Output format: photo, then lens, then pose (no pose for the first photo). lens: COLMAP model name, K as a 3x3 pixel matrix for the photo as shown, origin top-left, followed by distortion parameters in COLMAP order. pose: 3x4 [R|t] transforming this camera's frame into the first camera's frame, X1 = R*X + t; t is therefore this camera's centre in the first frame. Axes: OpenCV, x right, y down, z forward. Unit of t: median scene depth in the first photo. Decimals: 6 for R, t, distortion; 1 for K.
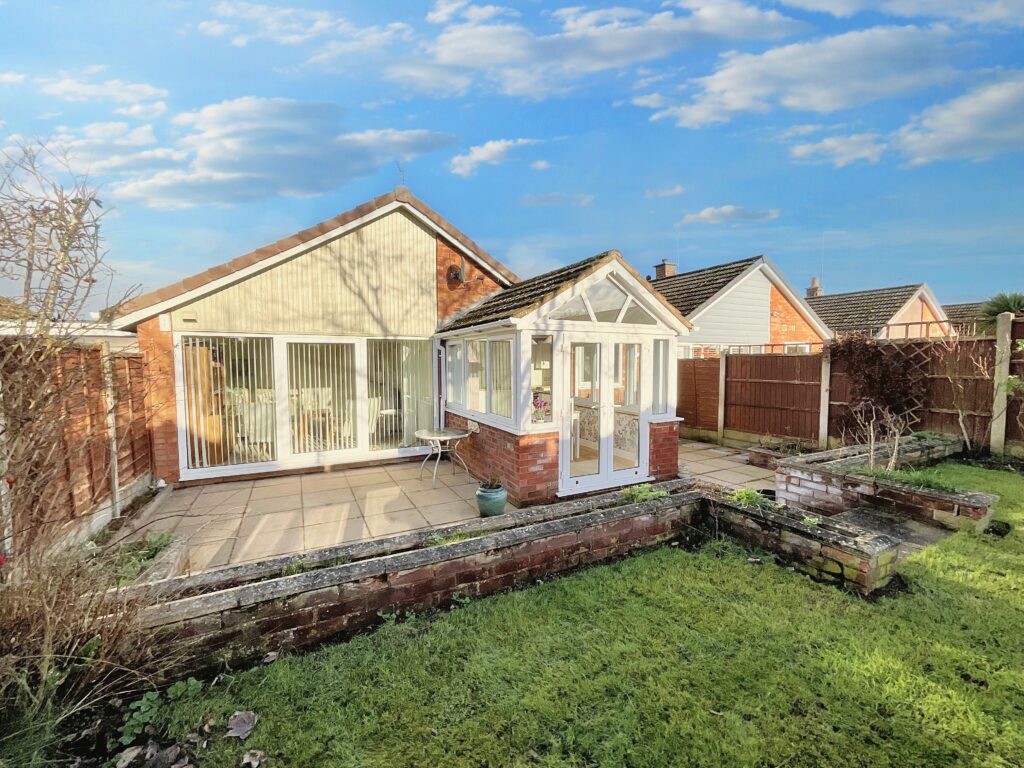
lens RADIAL K [[417.1, 0, 512.0], [0, 417.1, 384.0], [0, 0, 1]] dist [0.000087, 0.008951]
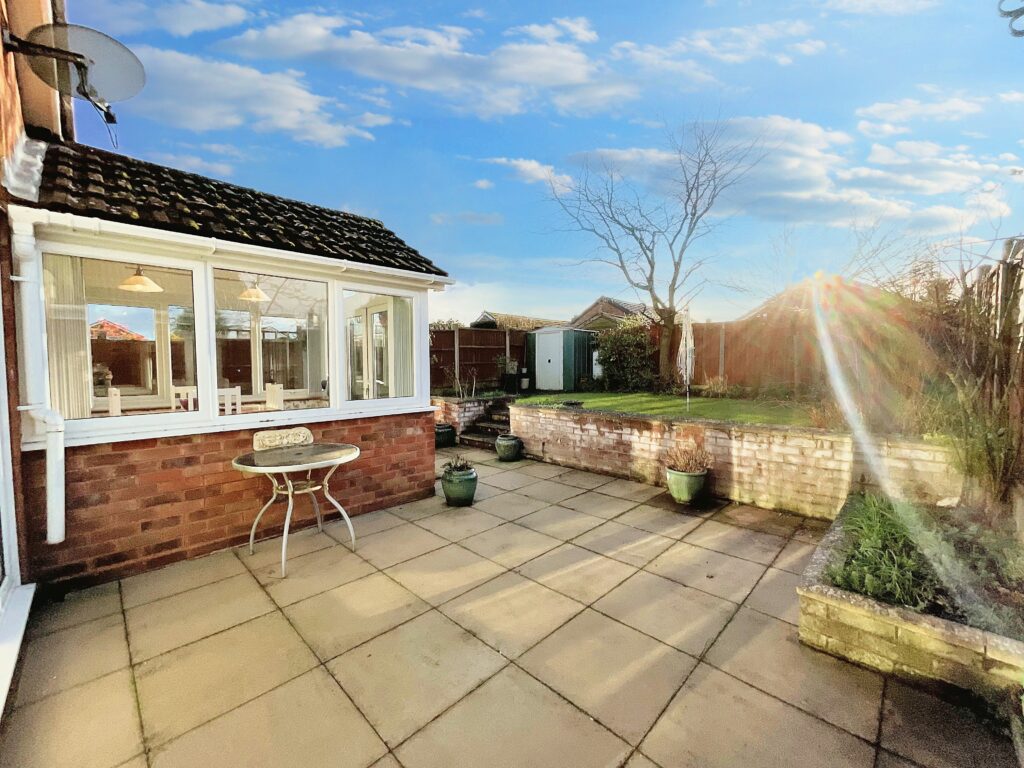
lens RADIAL K [[417.1, 0, 512.0], [0, 417.1, 384.0], [0, 0, 1]] dist [0.000087, 0.008951]
pose [[-0.306167, -0.037744, 0.951229, -1.010205], [0.068450, 0.995755, 0.061543, 0.029012], [-0.949514, 0.083954, -0.302284, 1.295473]]
